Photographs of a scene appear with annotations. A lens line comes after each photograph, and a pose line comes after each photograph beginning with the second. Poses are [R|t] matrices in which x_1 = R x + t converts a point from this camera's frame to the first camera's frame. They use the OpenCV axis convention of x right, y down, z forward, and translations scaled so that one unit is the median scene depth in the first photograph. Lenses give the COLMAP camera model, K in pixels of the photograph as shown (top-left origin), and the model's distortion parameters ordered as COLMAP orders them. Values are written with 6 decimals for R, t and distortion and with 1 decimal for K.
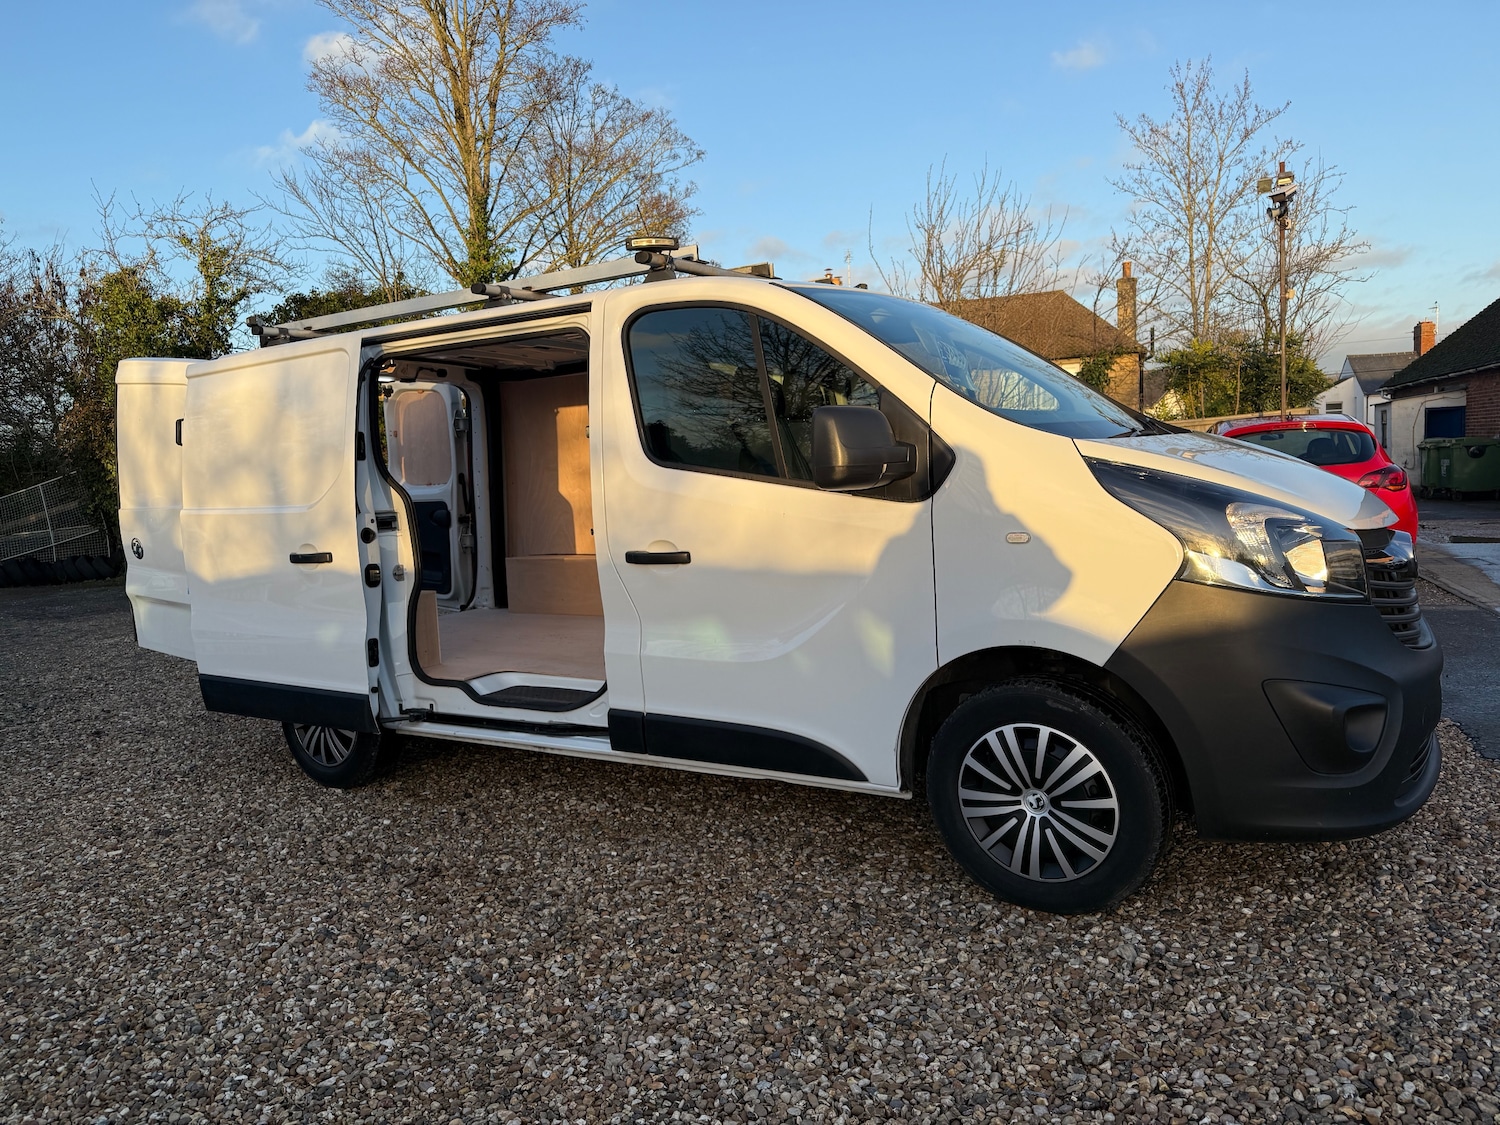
lens RADIAL K [[1050.9, 0, 750.0], [0, 1050.9, 562.5], [0, 0, 1]] dist [0.005833, -0.035795]
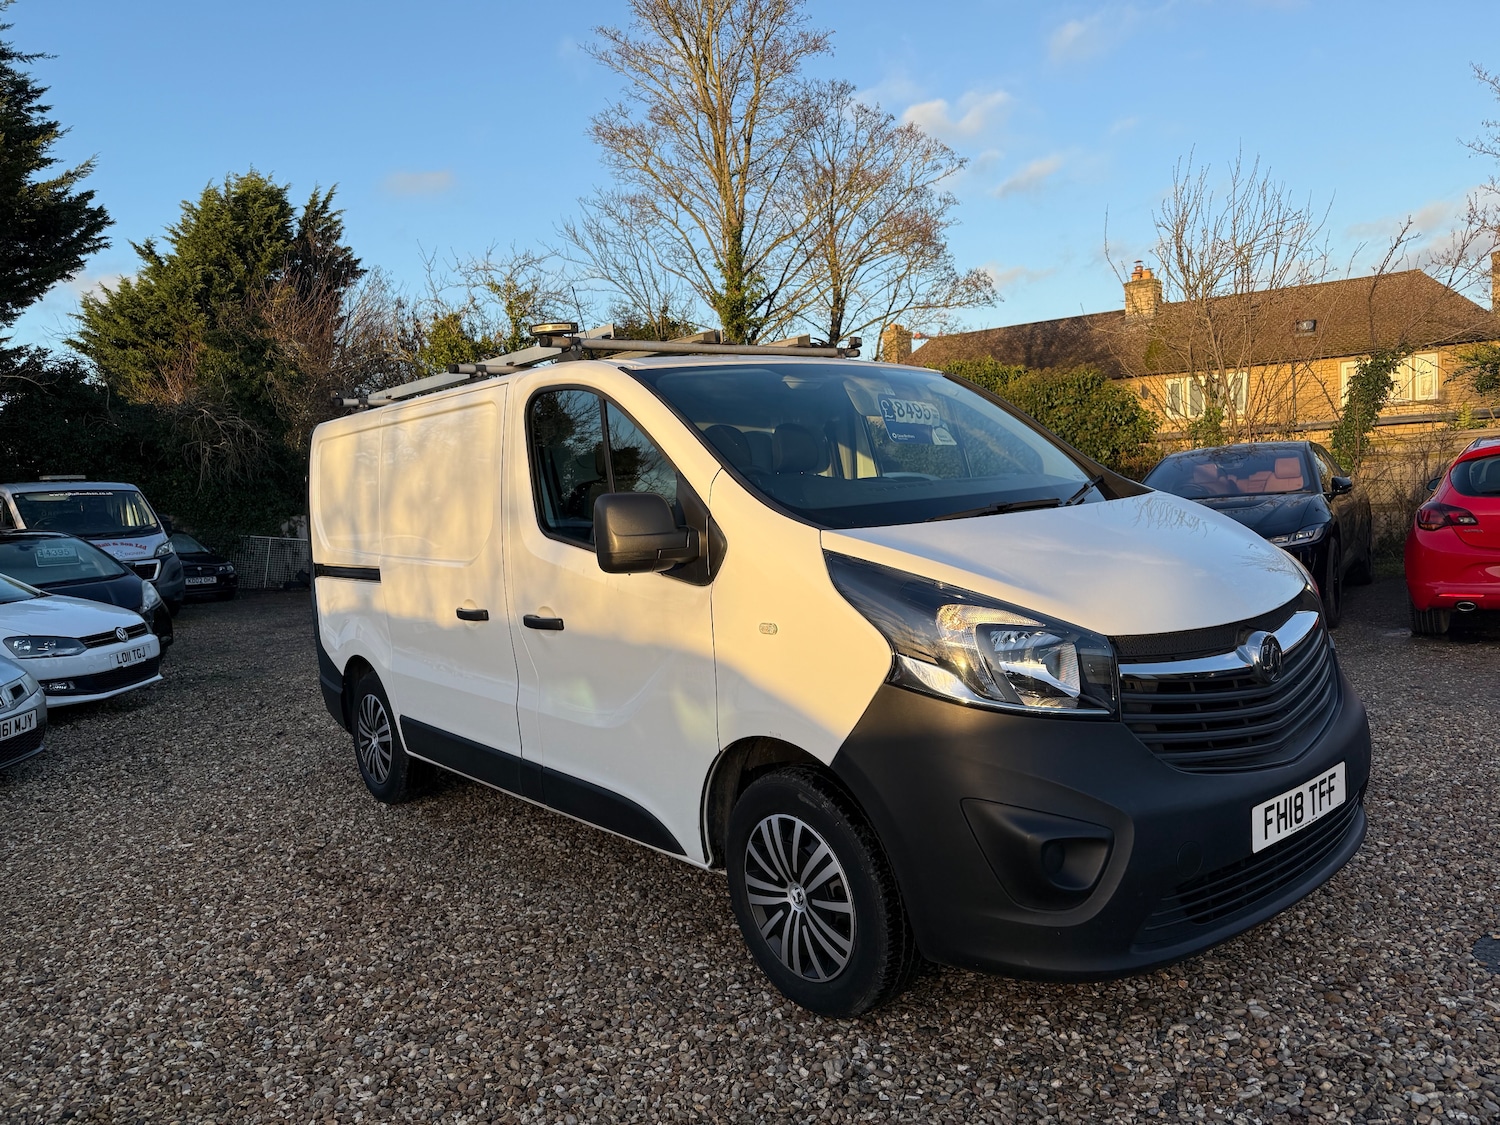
lens RADIAL K [[1050.1, 0, 750.0], [0, 1050.1, 562.5], [0, 0, 1]] dist [0.019828, -0.030544]
pose [[0.950028, 0.014559, -0.311824, 0.334503], [-0.015993, 0.999870, -0.002041, -0.050554], [0.311754, 0.006926, 0.950138, 0.033250]]
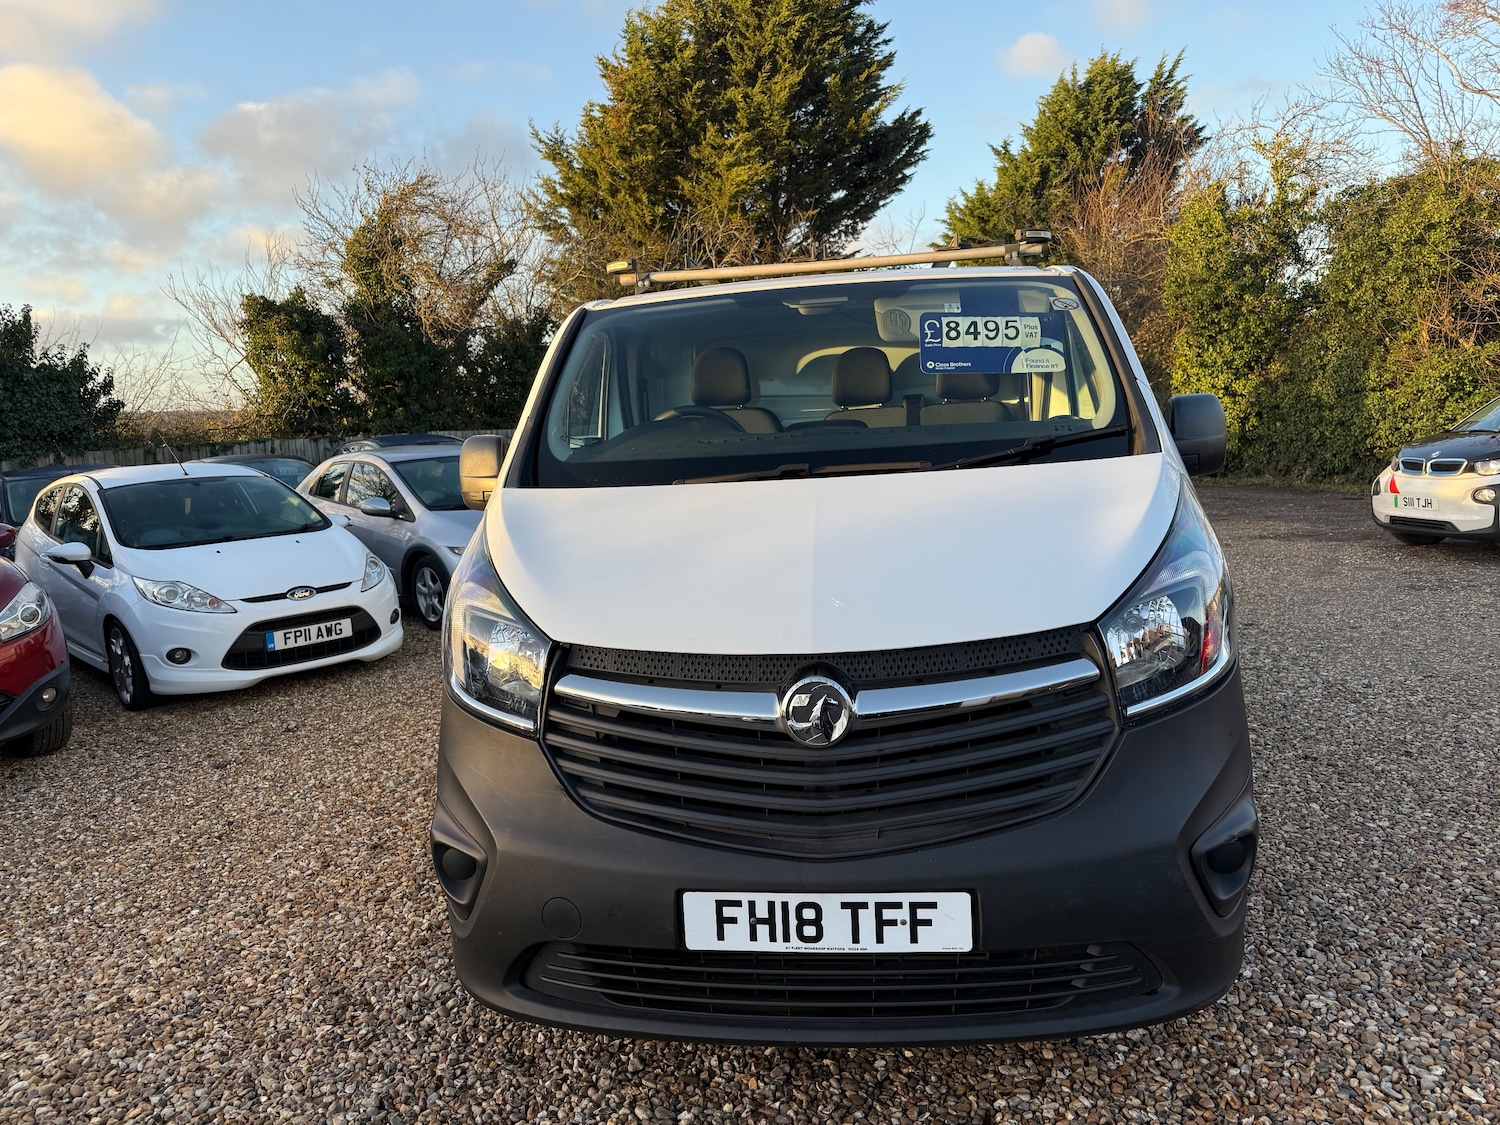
lens RADIAL K [[1047.7, 0, 749.2], [0, 1047.7, 570.2], [0, 0, 1]] dist [0.008554, -0.017654]
pose [[0.439744, 0.160014, -0.883754, 0.786669], [-0.059691, 0.987032, 0.149012, -0.122177], [0.896137, -0.012775, 0.443593, 0.481340]]
